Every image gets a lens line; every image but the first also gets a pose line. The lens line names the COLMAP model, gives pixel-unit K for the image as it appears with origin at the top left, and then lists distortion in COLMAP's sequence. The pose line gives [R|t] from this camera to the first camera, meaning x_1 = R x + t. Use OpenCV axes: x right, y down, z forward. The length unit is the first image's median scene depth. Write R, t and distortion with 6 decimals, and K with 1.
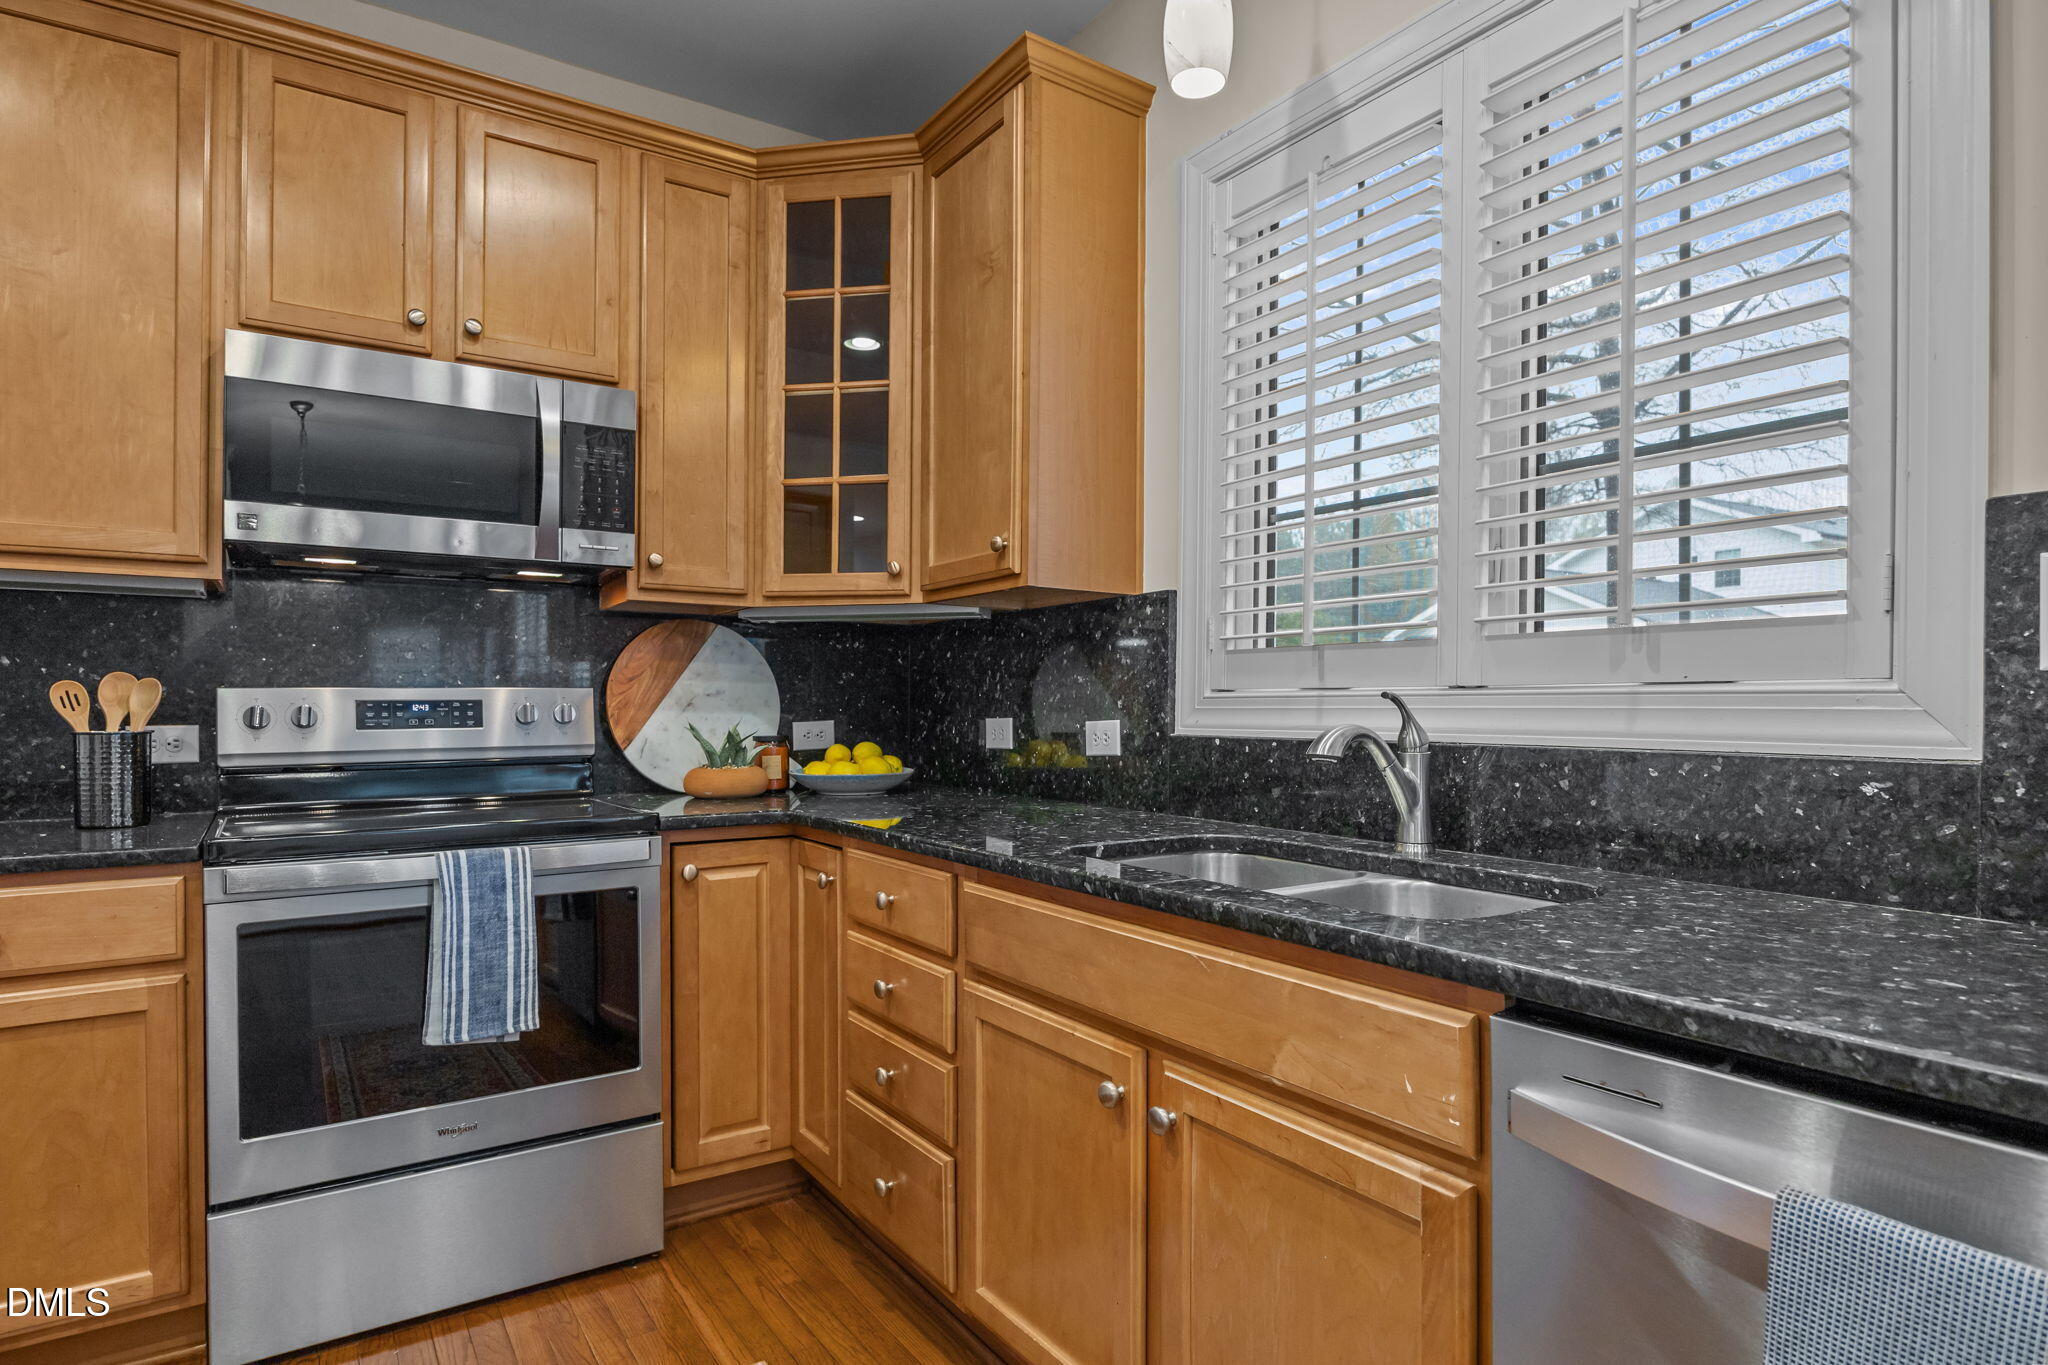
lens RADIAL K [[1100.0, 0, 1022.0], [0, 1100.0, 703.1], [0, 0, 1]] dist [-0.005683, 0.001057]
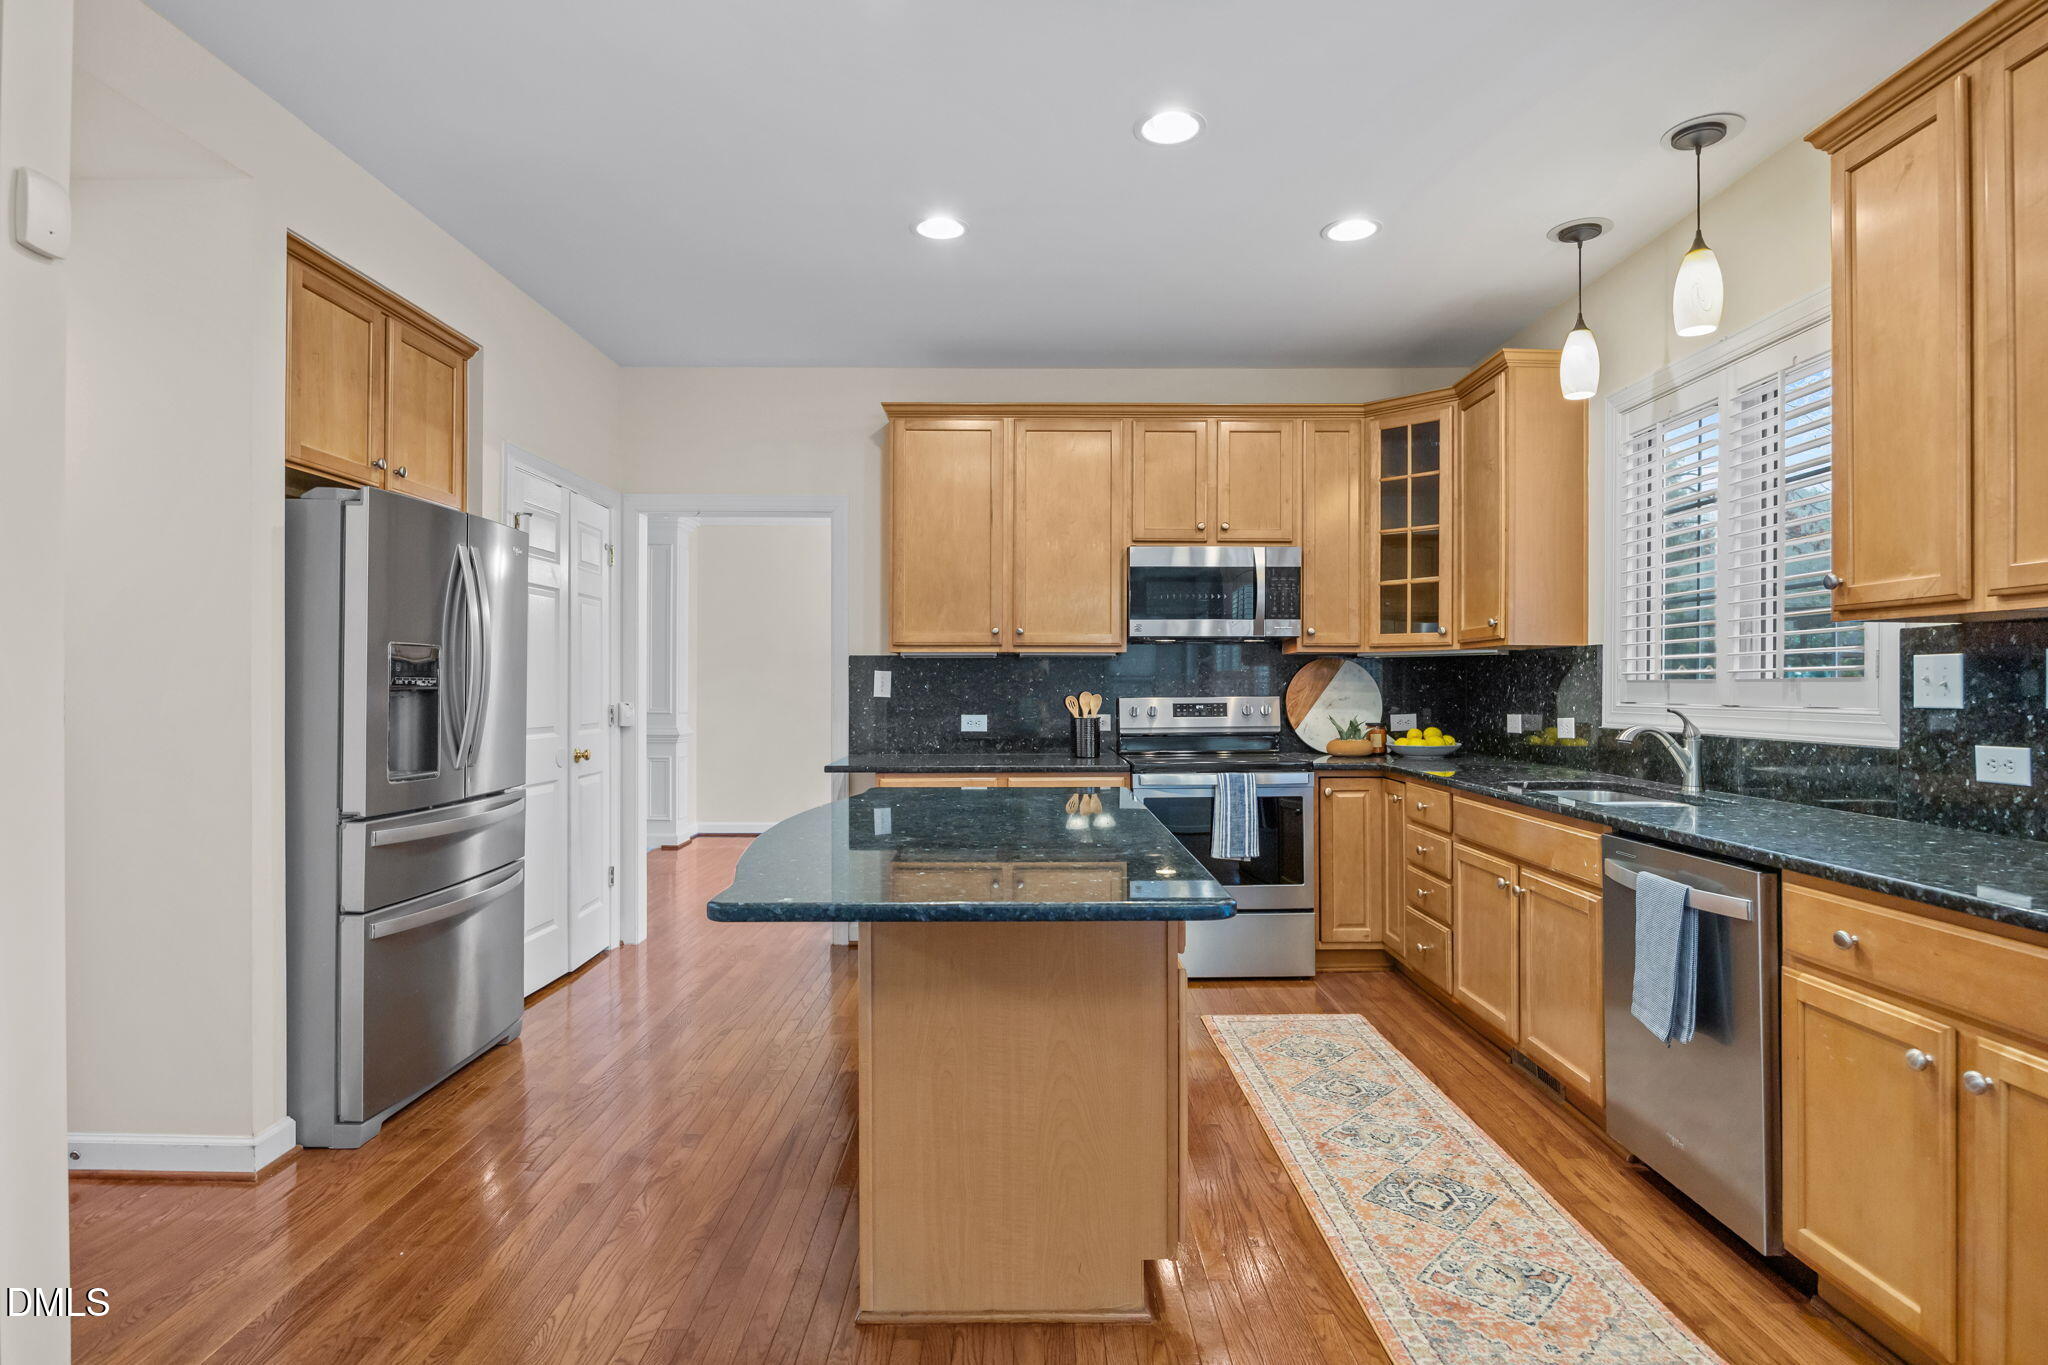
lens RADIAL K [[1100.0, 0, 1025.6], [0, 1100.0, 682.8], [0, 0, 1]] dist [-0.005683, 0.001057]
pose [[0.835574, -0.002778, -0.549372, 0.339176], [0.003593, 0.999993, 0.000409, -0.046735], [0.549367, -0.002316, 0.835578, -0.978135]]
